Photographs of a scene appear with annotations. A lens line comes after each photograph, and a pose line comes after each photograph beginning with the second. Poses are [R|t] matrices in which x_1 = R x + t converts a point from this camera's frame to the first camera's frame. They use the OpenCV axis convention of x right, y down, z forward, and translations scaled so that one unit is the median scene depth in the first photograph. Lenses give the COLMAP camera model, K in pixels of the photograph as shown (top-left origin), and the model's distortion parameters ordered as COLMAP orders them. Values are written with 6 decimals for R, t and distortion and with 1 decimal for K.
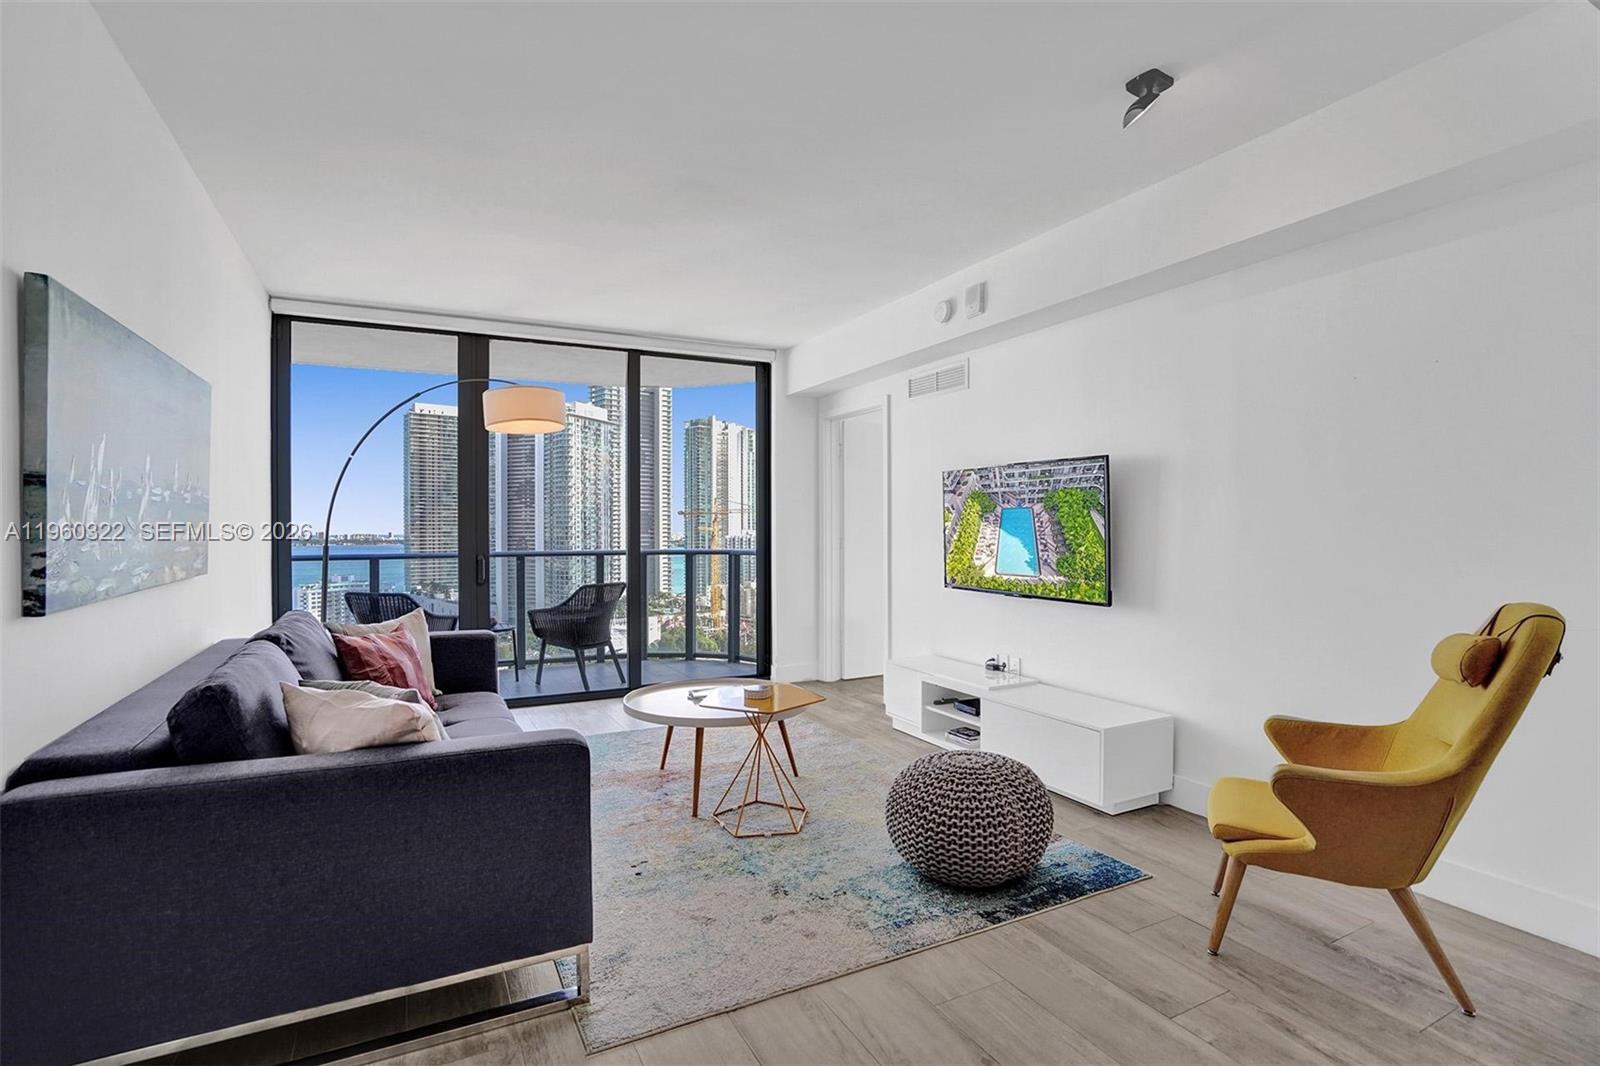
lens RADIAL K [[791.7, 0, 796.7], [0, 791.7, 516.6], [0, 0, 1]] dist [-0.020198, -0.000069]
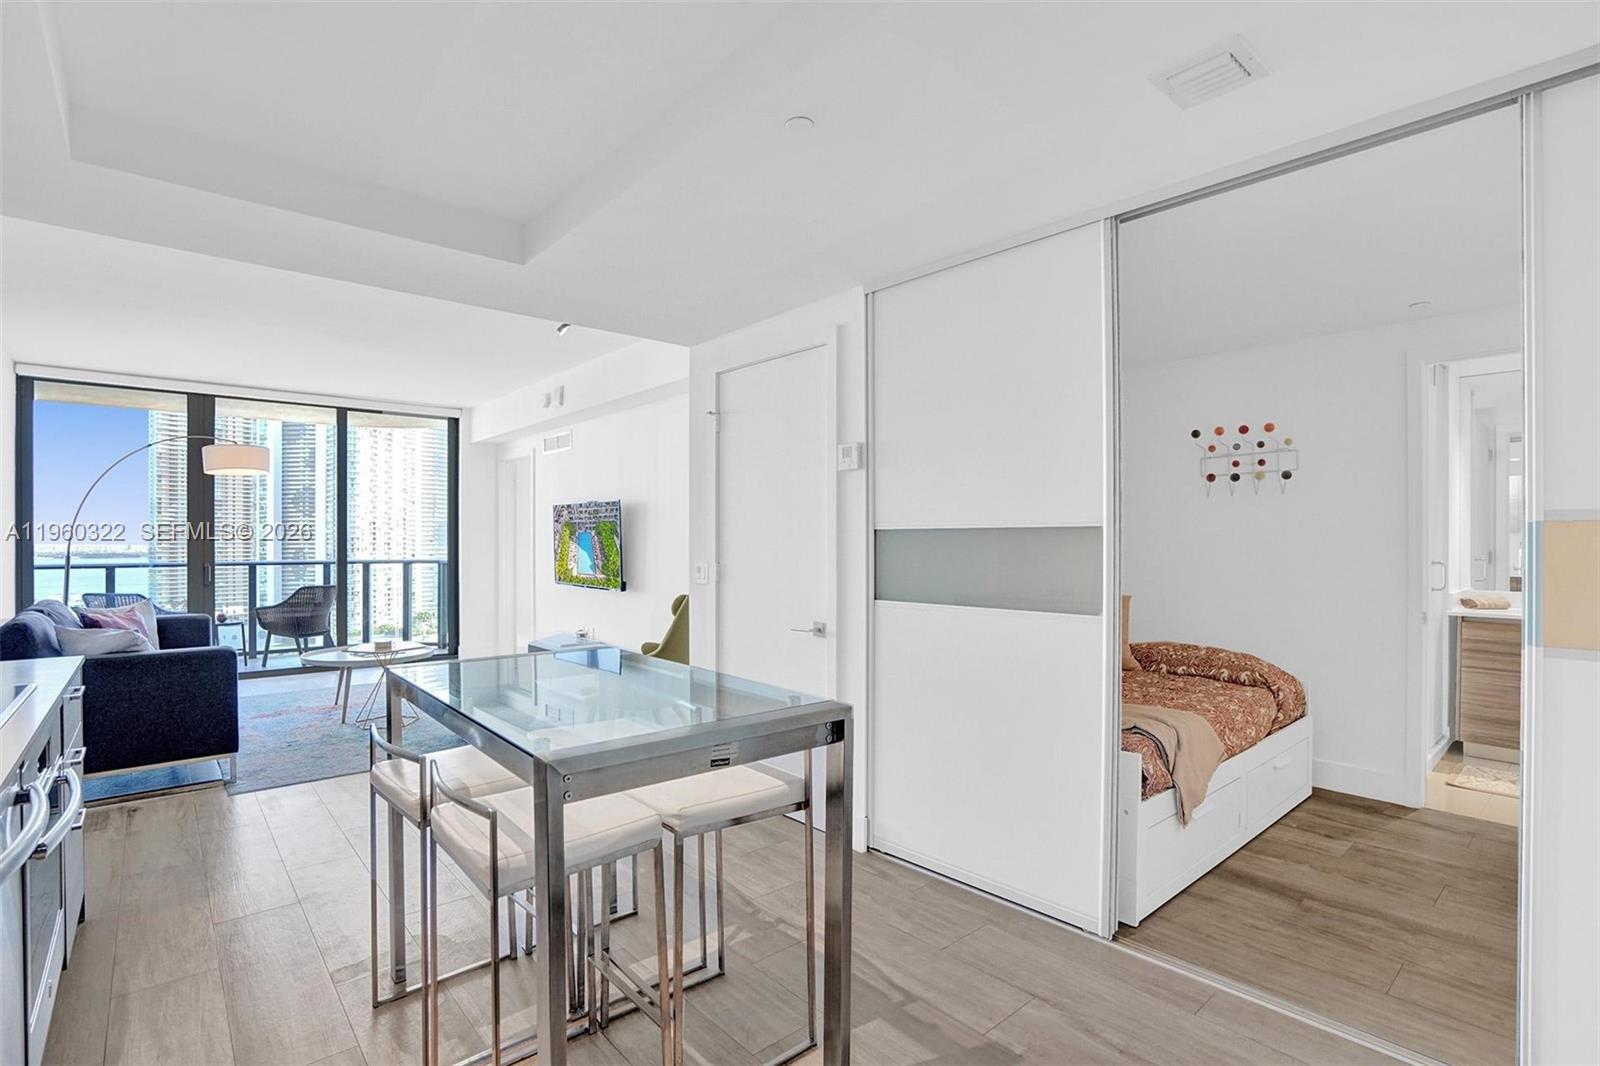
lens RADIAL K [[774.7, 0, 800.0], [0, 774.7, 533.0], [0, 0, 1]] dist [-0.012913, -0.000071]
pose [[0.970856, 0.003989, 0.239631, 0.271103], [-0.006612, 0.999927, 0.010144, -0.023768], [-0.239573, -0.011433, 0.970811, -0.513415]]
